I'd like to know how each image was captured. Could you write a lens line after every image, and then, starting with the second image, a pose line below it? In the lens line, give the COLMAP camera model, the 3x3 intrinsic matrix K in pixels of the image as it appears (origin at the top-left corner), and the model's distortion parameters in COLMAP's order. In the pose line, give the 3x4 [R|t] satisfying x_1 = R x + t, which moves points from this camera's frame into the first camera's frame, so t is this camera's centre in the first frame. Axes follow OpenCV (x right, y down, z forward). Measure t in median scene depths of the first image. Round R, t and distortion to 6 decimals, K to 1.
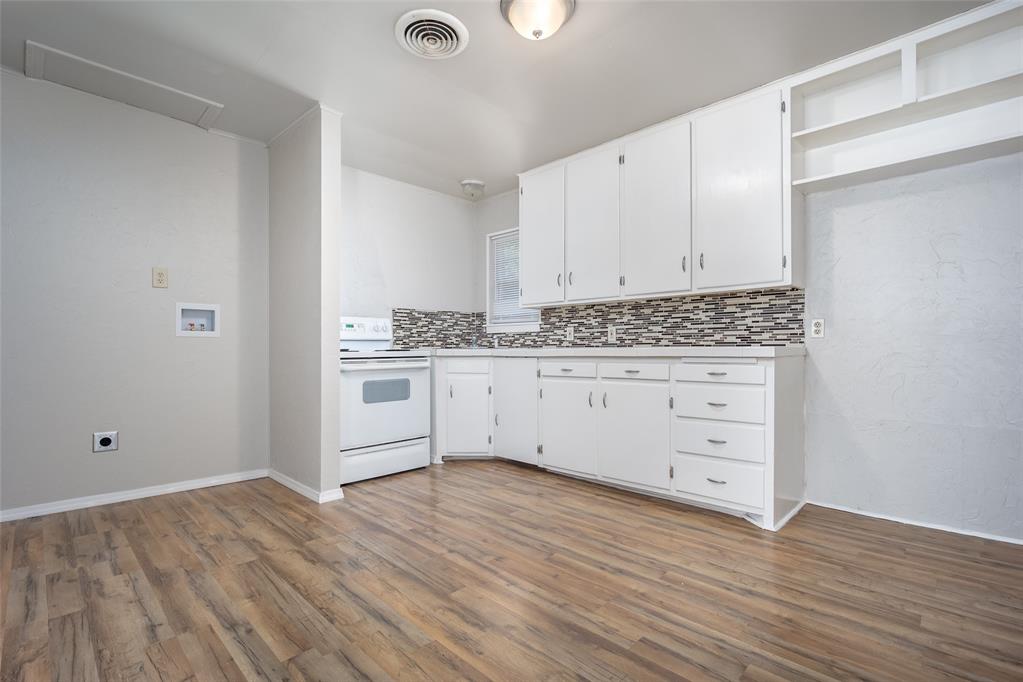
lens RADIAL K [[468.8, 0, 521.1], [0, 468.8, 343.4], [0, 0, 1]] dist [-0.005735, 0.000620]
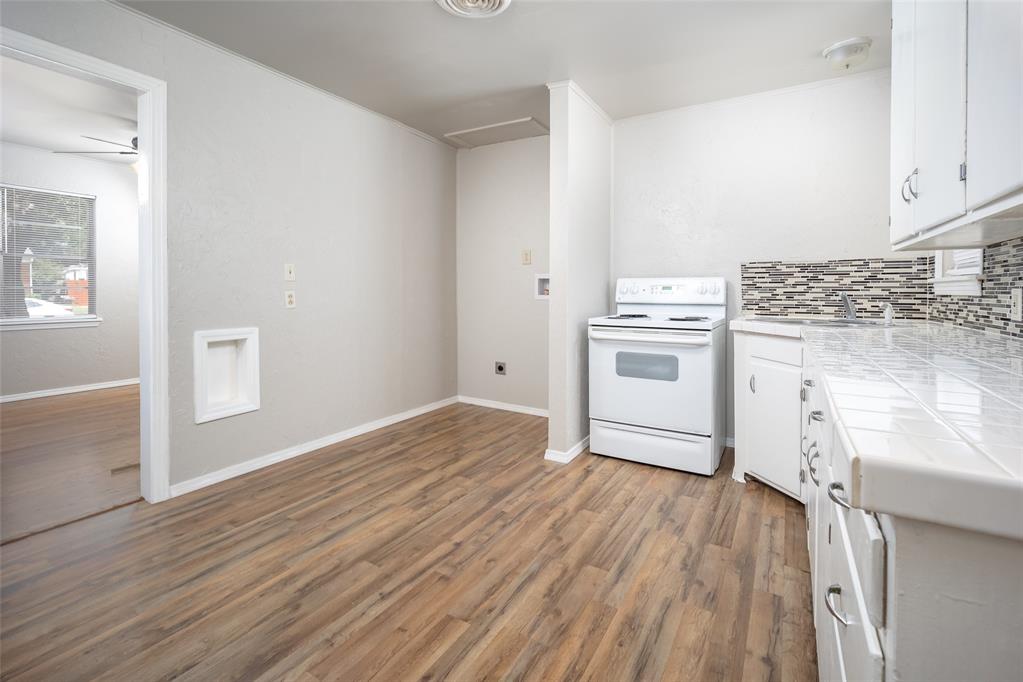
lens RADIAL K [[468.8, 0, 514.4], [0, 468.8, 289.9], [0, 0, 1]] dist [-0.005735, 0.000620]
pose [[0.214395, 0.006459, -0.976726, 0.430384], [0.003102, 0.999969, 0.007294, -0.039366], [0.976742, -0.004594, 0.214368, 0.498374]]
